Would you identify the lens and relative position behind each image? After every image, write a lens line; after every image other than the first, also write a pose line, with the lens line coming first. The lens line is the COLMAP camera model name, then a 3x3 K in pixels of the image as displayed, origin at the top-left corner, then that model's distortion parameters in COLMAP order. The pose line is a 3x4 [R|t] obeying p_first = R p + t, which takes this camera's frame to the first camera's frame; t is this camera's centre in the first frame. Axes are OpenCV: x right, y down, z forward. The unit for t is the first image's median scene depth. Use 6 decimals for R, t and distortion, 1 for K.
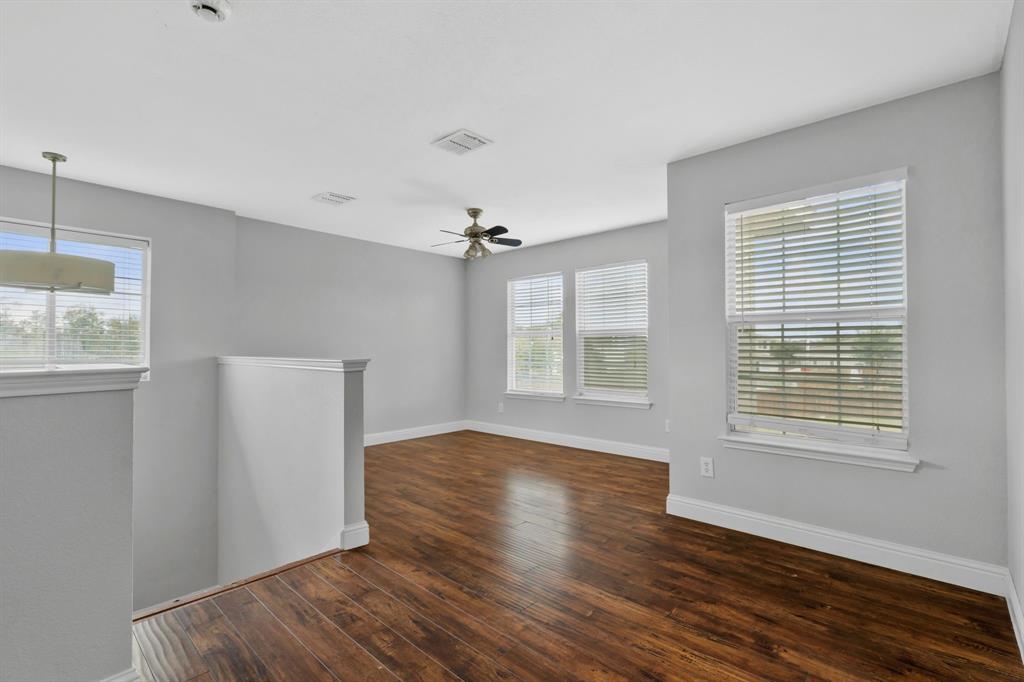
lens RADIAL K [[464.4, 0, 512.7], [0, 464.4, 344.2], [0, 0, 1]] dist [-0.004909, 0.001224]
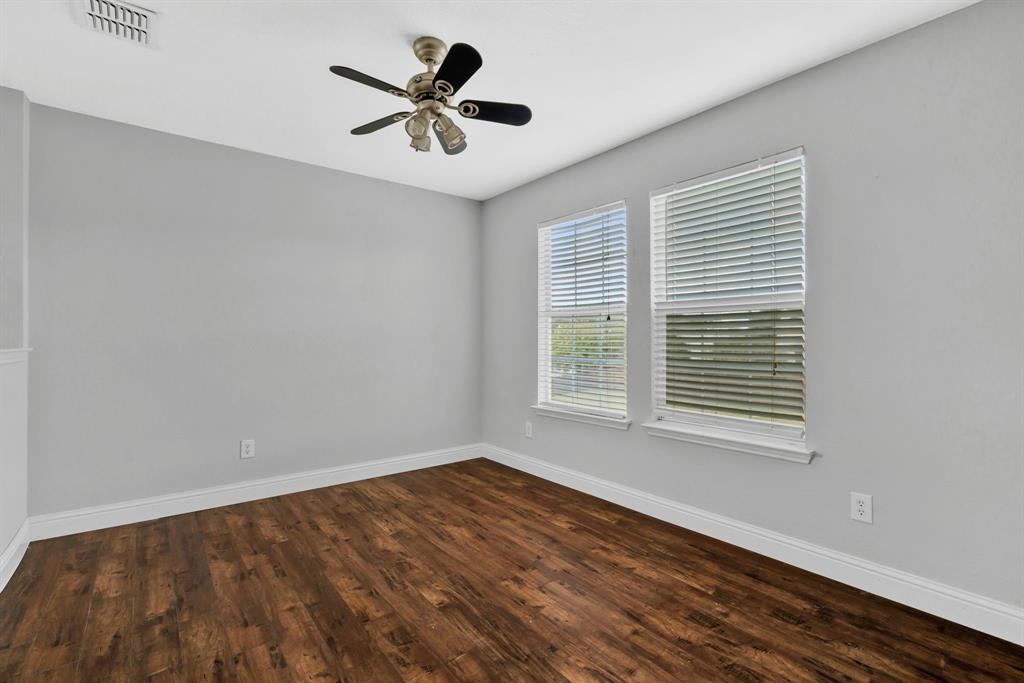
lens RADIAL K [[464.4, 0, 511.5], [0, 464.4, 339.2], [0, 0, 1]] dist [-0.004909, 0.001224]
pose [[0.986213, 0.002546, -0.165464, 0.067651], [-0.000132, 0.999893, 0.014599, 0.005218], [0.165483, -0.014376, 0.986108, 0.450829]]
